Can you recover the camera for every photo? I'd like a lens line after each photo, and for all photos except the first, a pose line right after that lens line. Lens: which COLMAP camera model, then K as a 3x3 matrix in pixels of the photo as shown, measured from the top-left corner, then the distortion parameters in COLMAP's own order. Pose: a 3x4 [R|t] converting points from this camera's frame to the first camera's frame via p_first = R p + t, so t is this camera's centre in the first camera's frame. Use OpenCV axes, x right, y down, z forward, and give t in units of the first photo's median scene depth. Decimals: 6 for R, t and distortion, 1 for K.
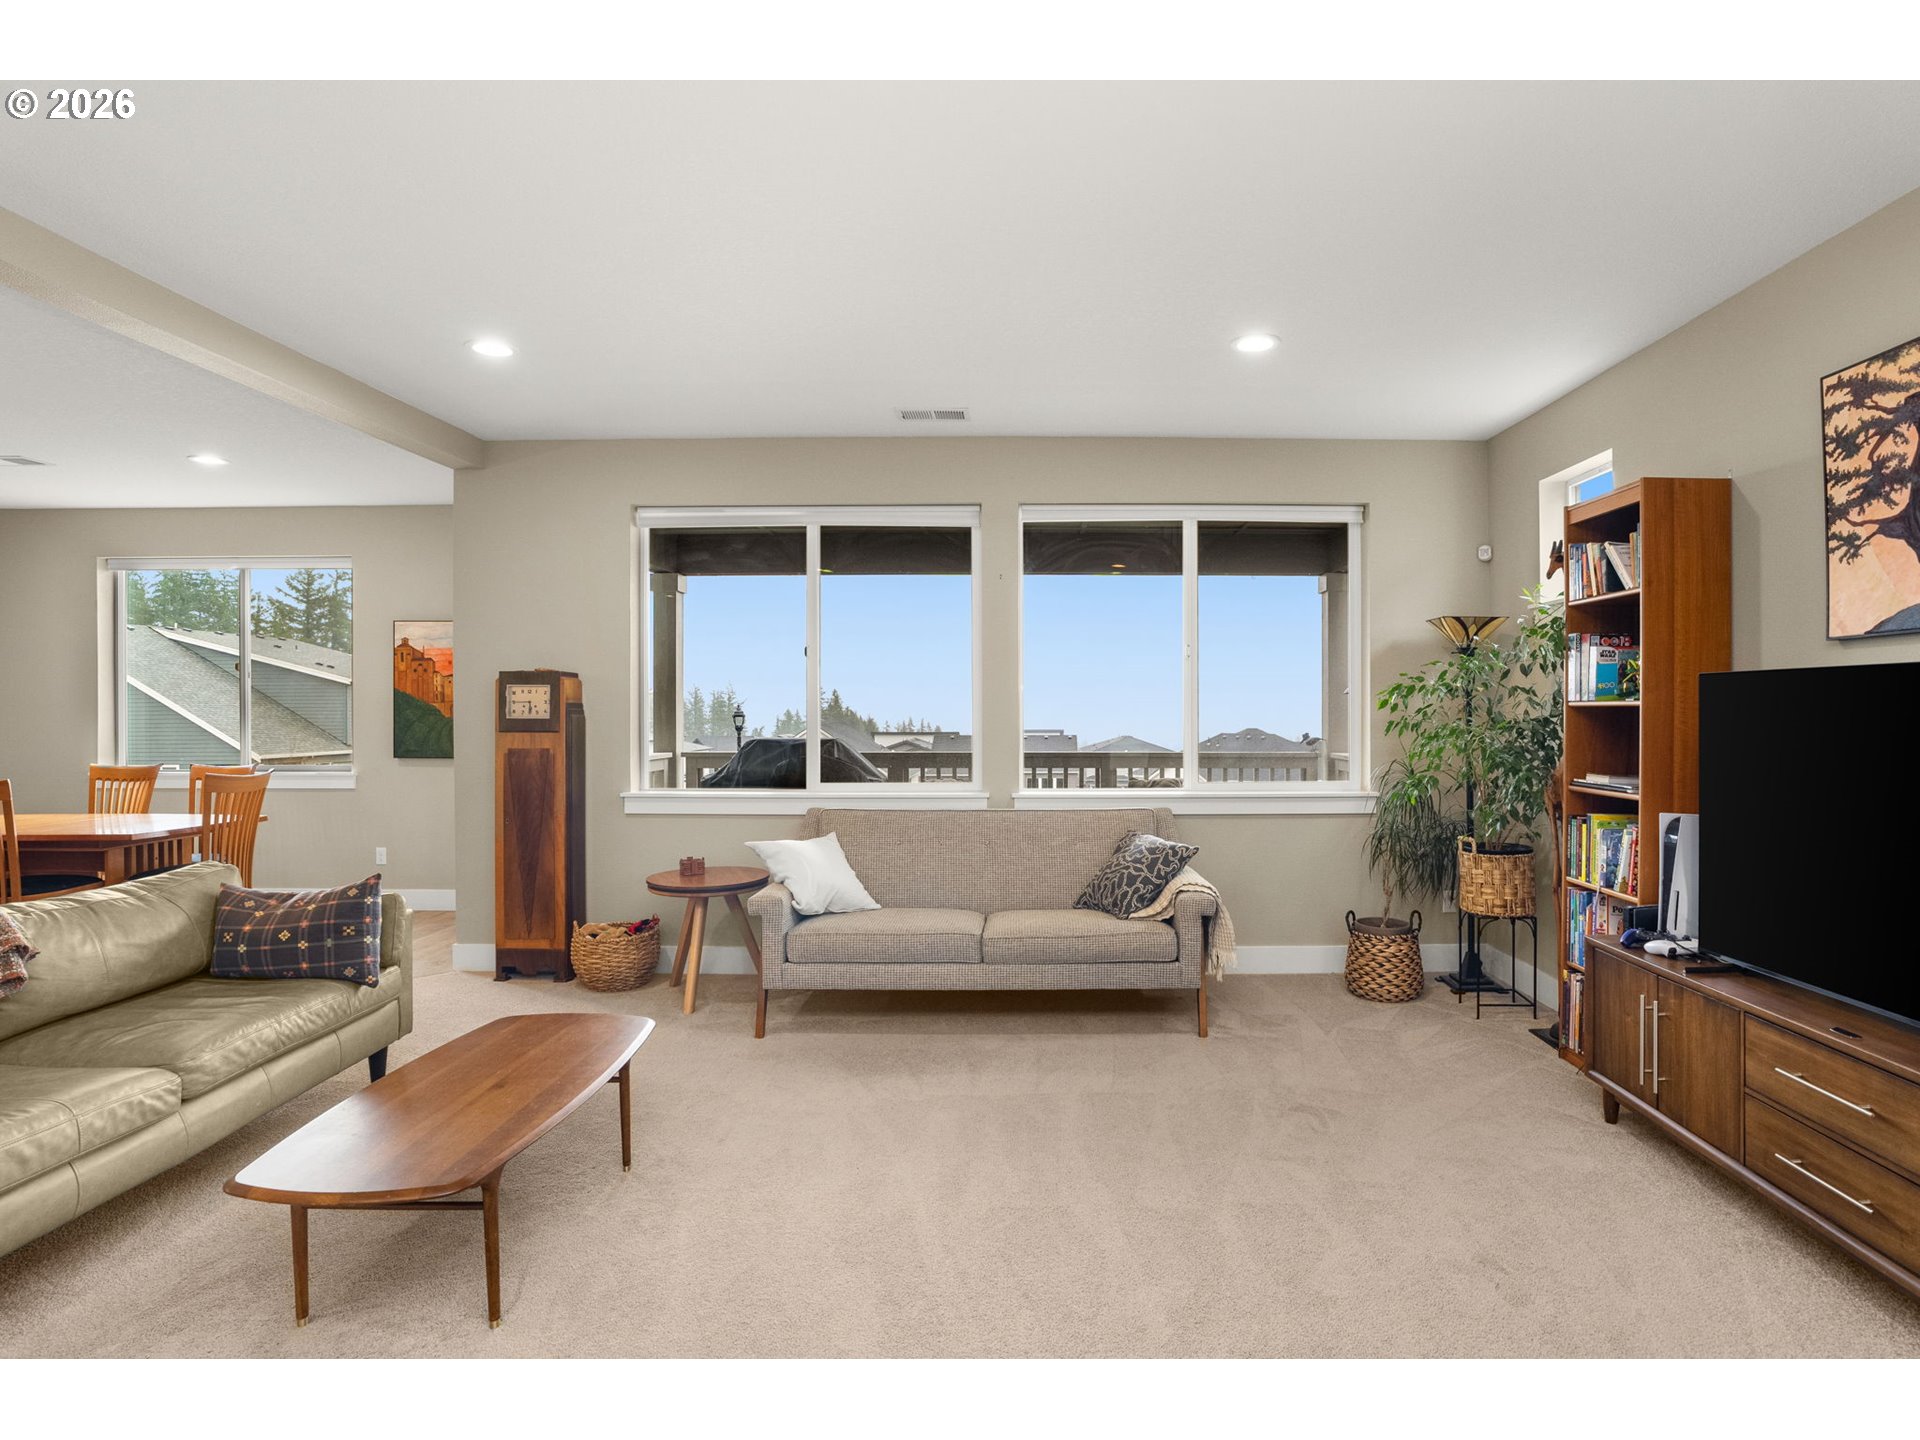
lens RADIAL K [[1039.2, 0, 996.6], [0, 1039.2, 713.9], [0, 0, 1]] dist [-0.014089, 0.006081]
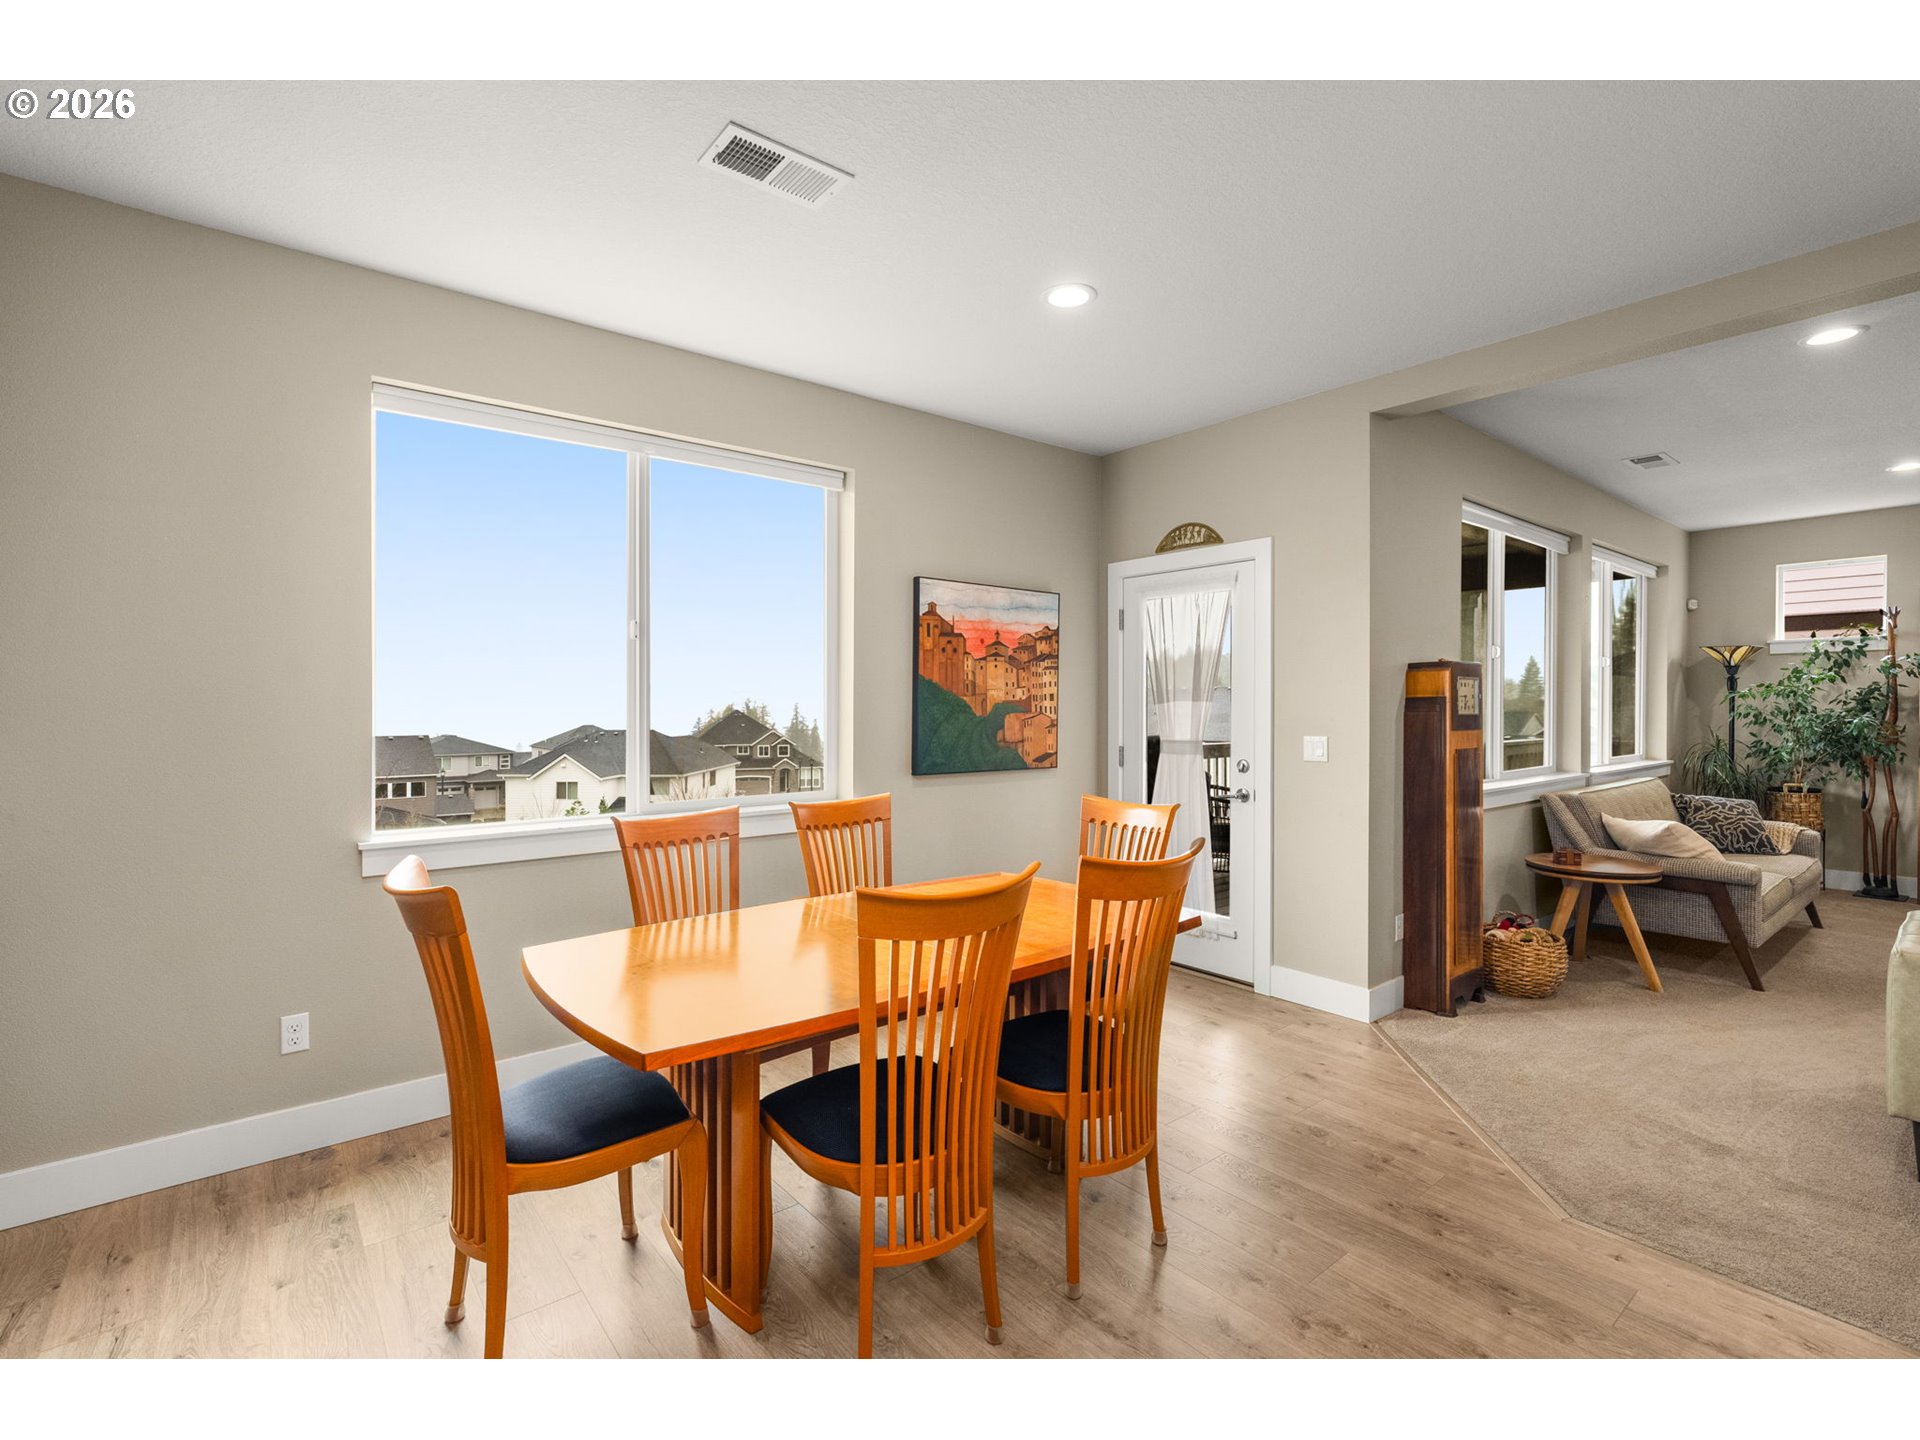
lens RADIAL K [[930.5, 0, 896.0], [0, 930.5, 704.2], [0, 0, 1]] dist [-0.039027, 0.002539]
pose [[0.773170, 0.001026, 0.634198, -0.990362], [0.004287, 0.999967, -0.006844, -0.000719], [-0.634184, 0.008010, 0.773140, 0.530166]]
